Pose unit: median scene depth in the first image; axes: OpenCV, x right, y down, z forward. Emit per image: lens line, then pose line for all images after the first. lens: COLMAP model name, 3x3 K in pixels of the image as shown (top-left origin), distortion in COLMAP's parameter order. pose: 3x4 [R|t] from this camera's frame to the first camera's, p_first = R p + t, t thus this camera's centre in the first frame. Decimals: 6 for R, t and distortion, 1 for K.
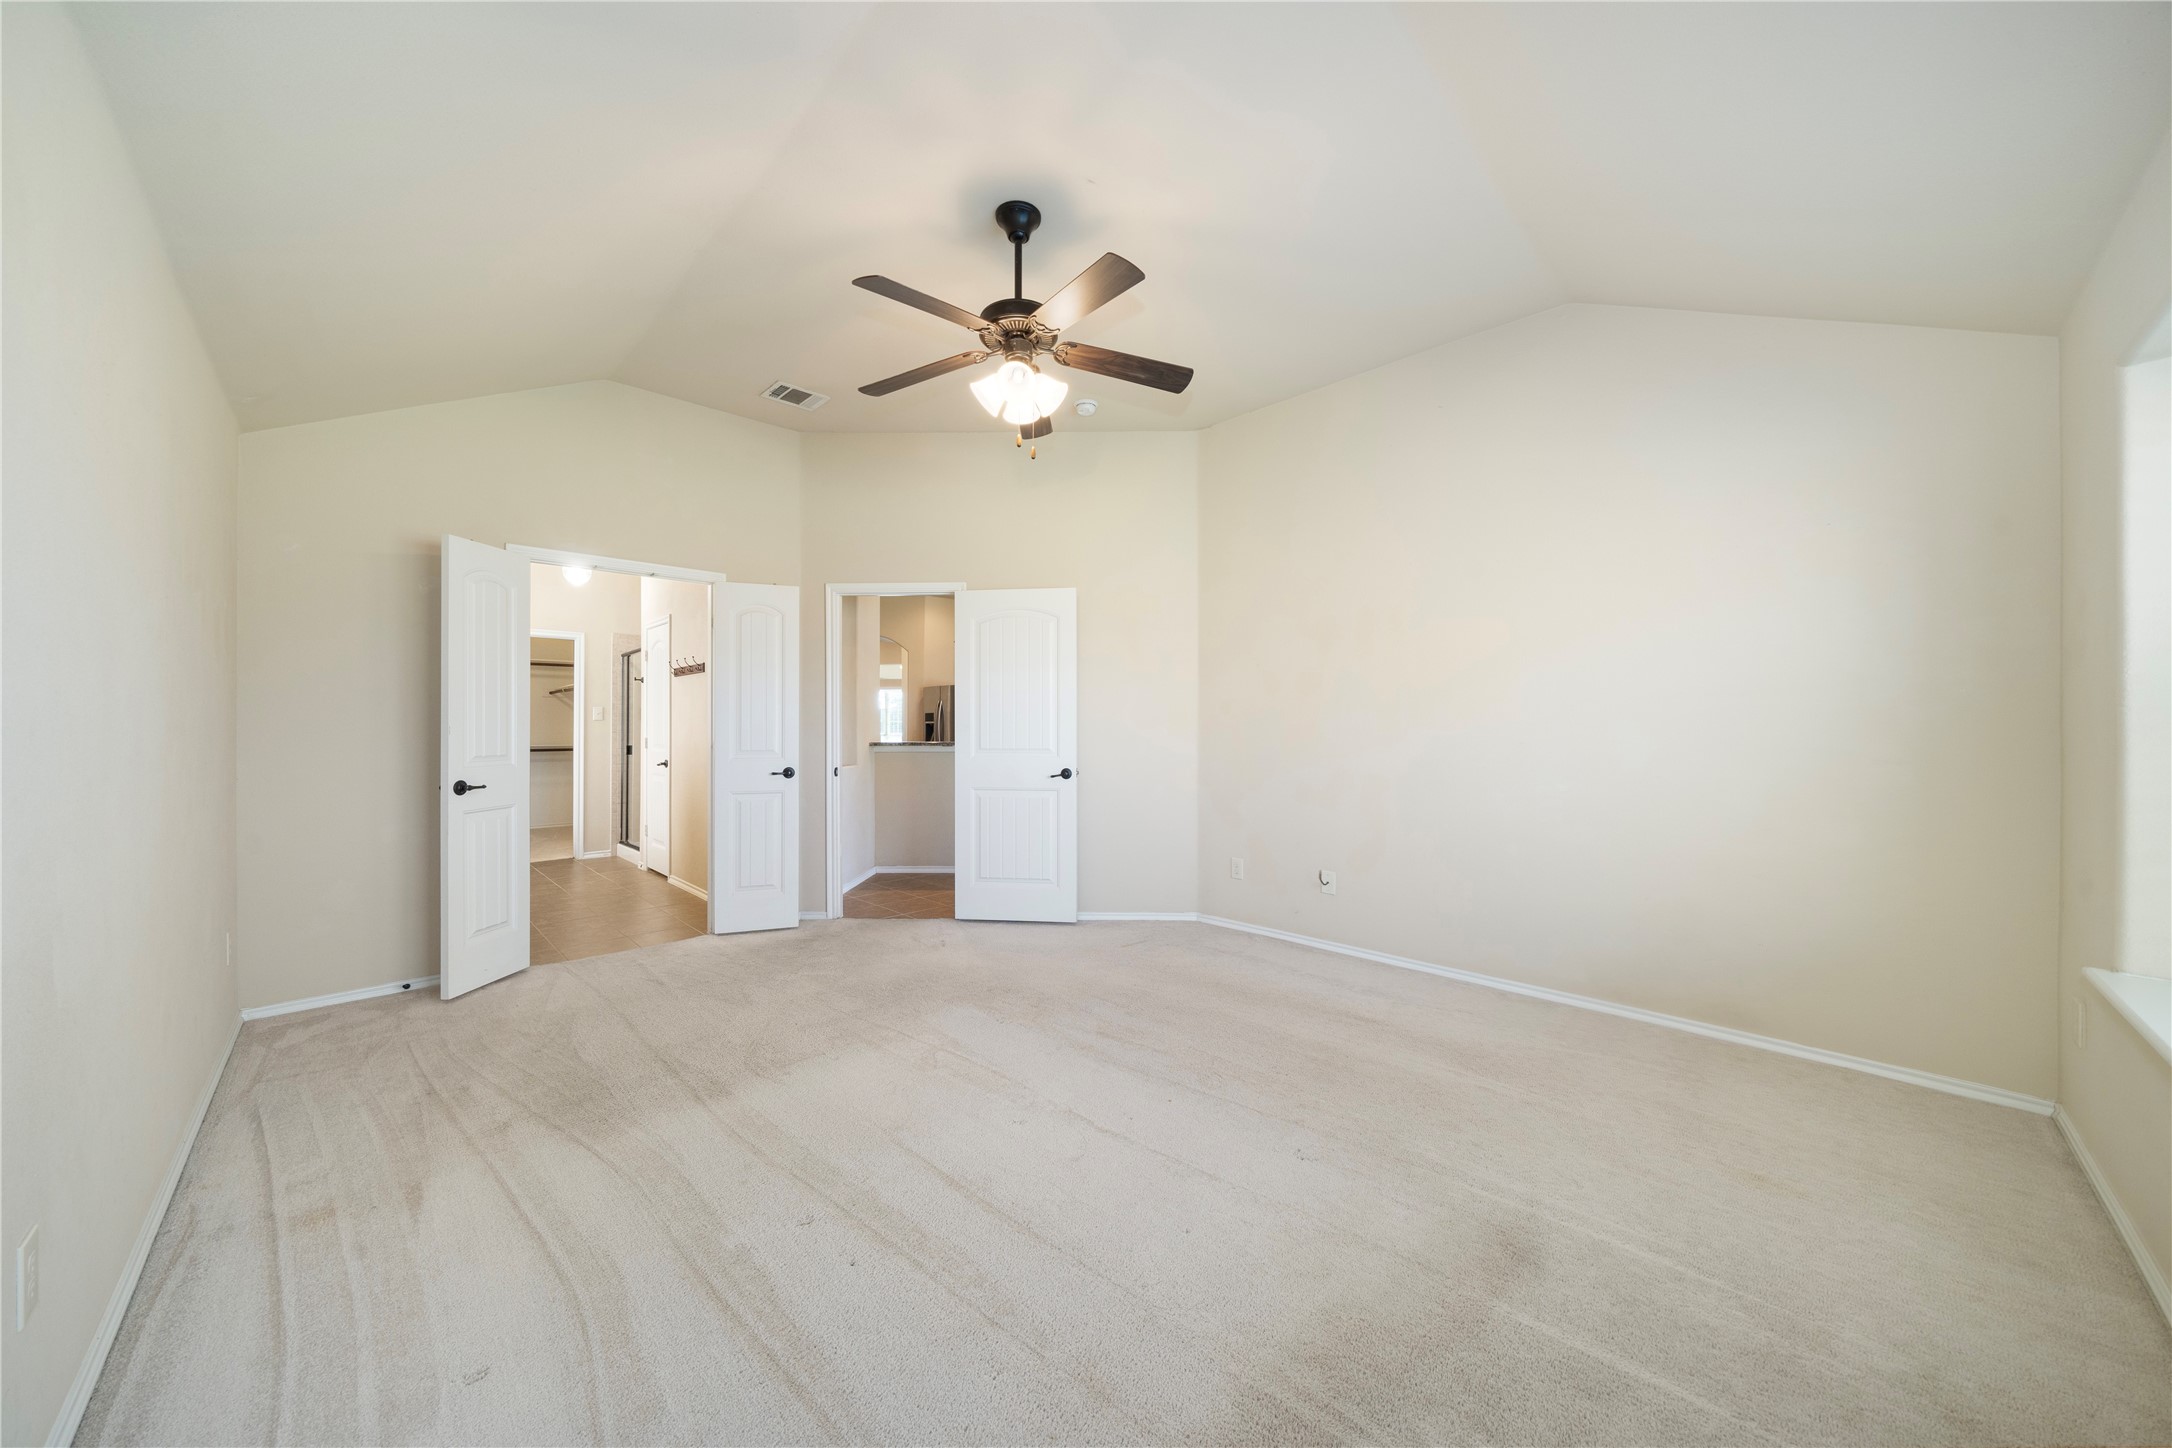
lens RADIAL K [[743.7, 0, 1089.7], [0, 743.7, 724.8], [0, 0, 1]] dist [-0.003899, -0.000447]
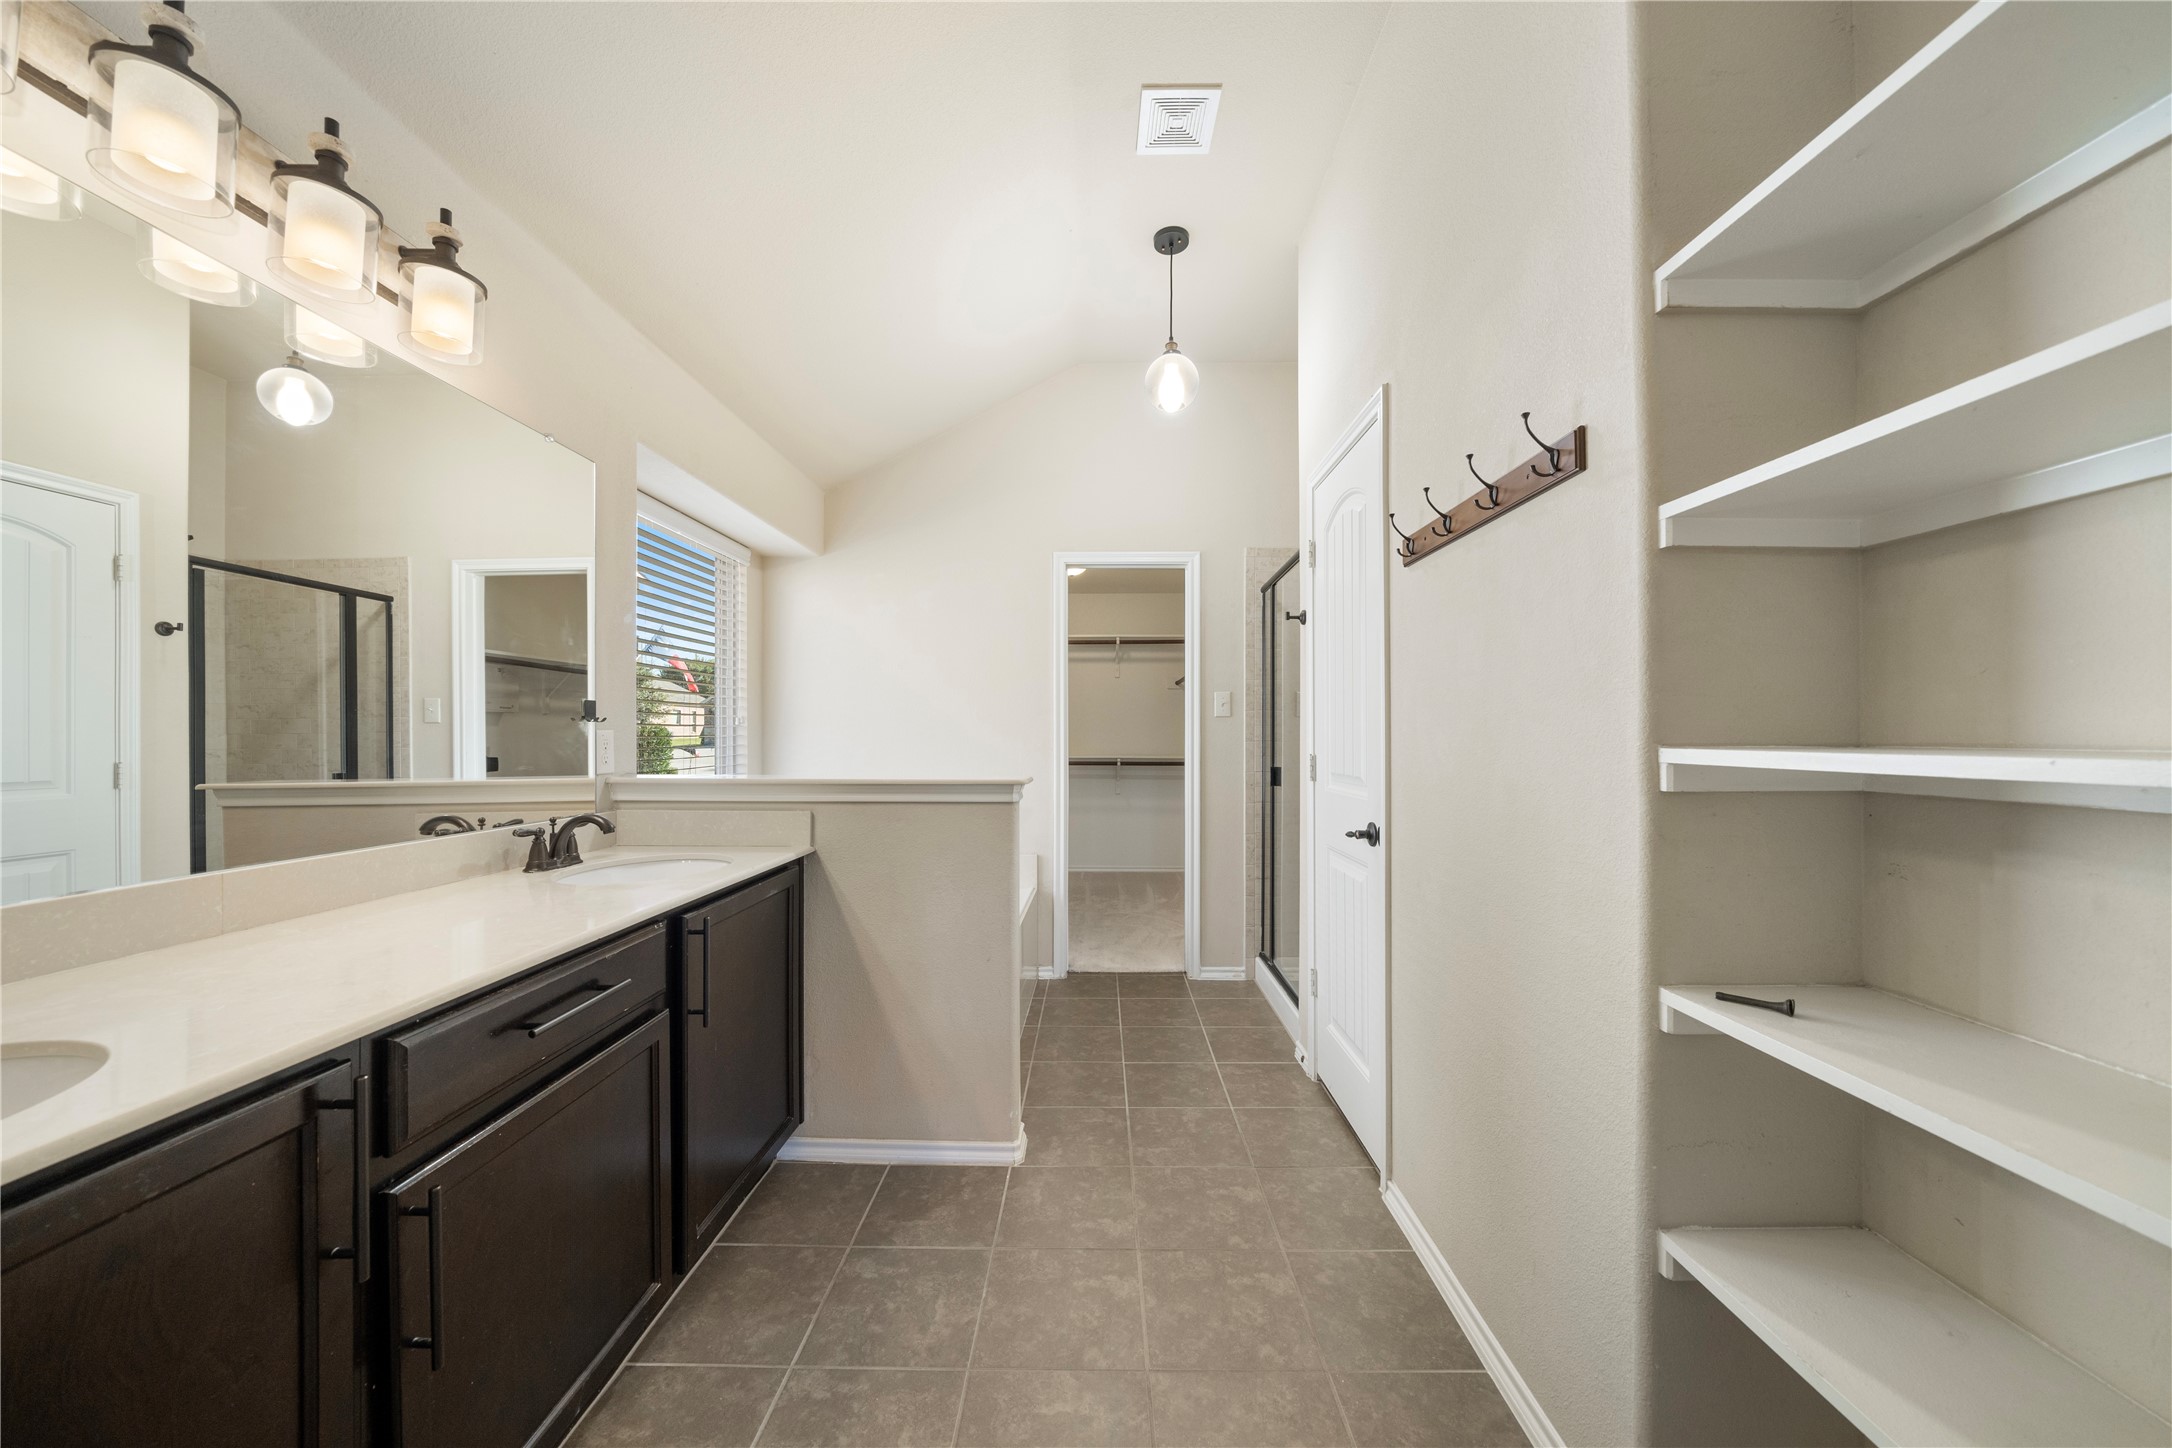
lens RADIAL K [[743.7, 0, 1074.9], [0, 743.7, 730.6], [0, 0, 1]] dist [-0.003899, -0.000447]
pose [[0.687599, -0.003905, -0.726080, -0.357673], [0.006554, 0.999978, 0.000829, 0.002862], [0.726061, -0.005329, 0.687609, 0.570782]]
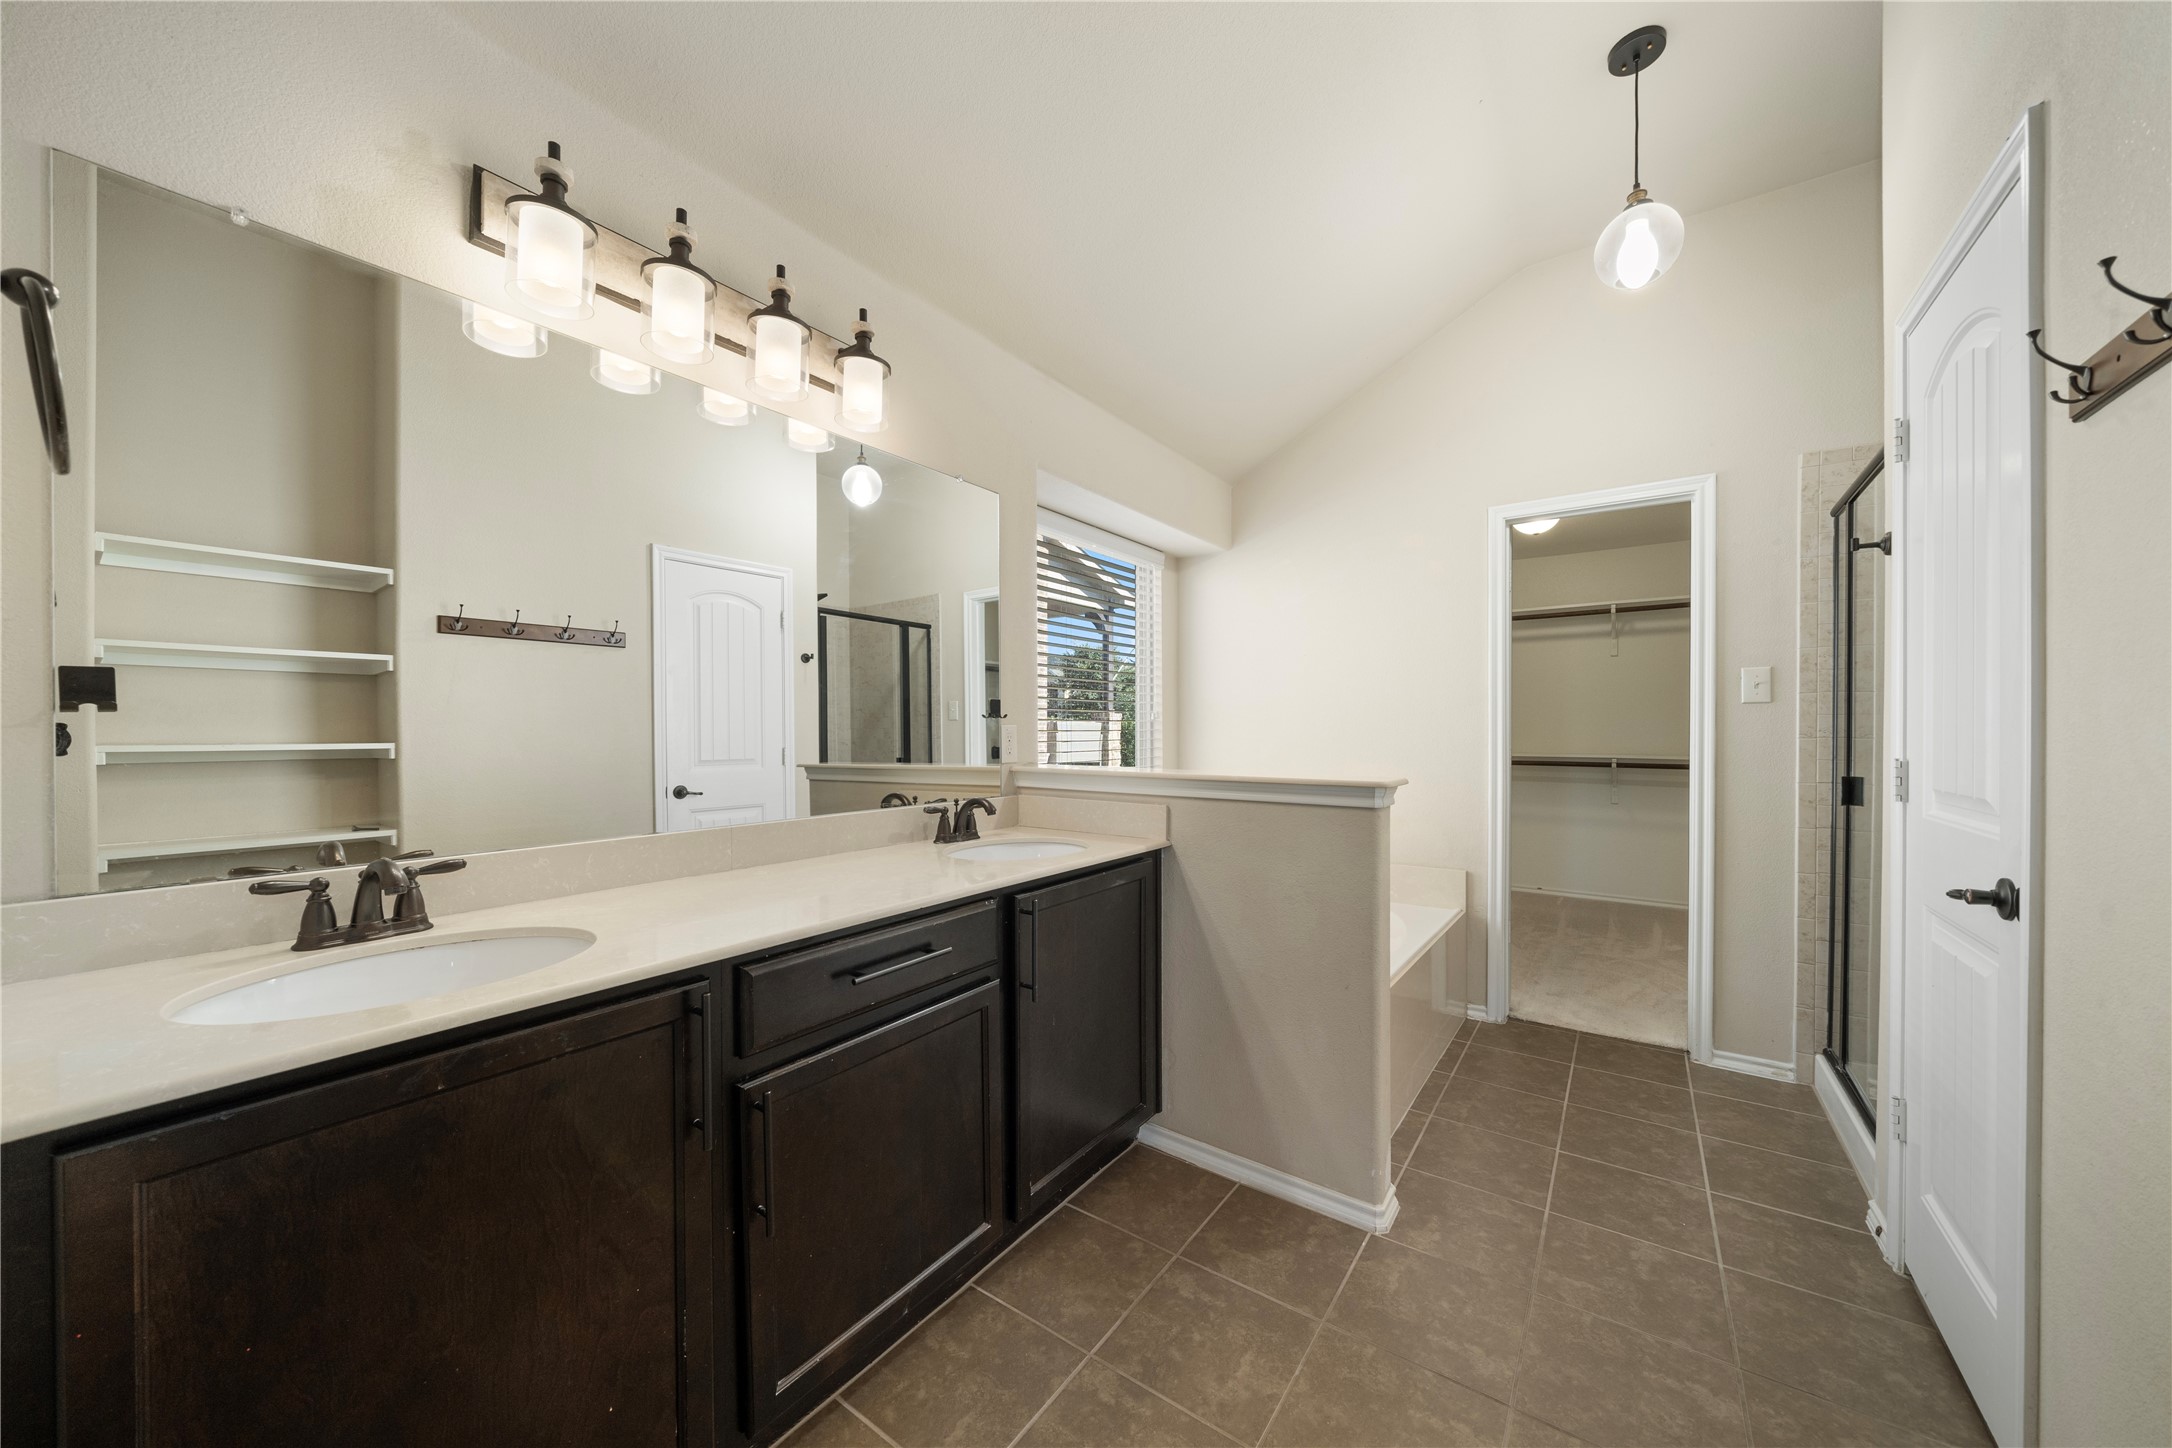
lens RADIAL K [[743.7, 0, 1098.3], [0, 743.7, 734.1], [0, 0, 1]] dist [-0.003899, -0.000447]
pose [[0.164583, 0.006197, -0.986344, -0.357369], [0.010125, 0.999917, 0.007972, 0.003499], [0.986311, -0.011299, 0.164506, 0.625183]]
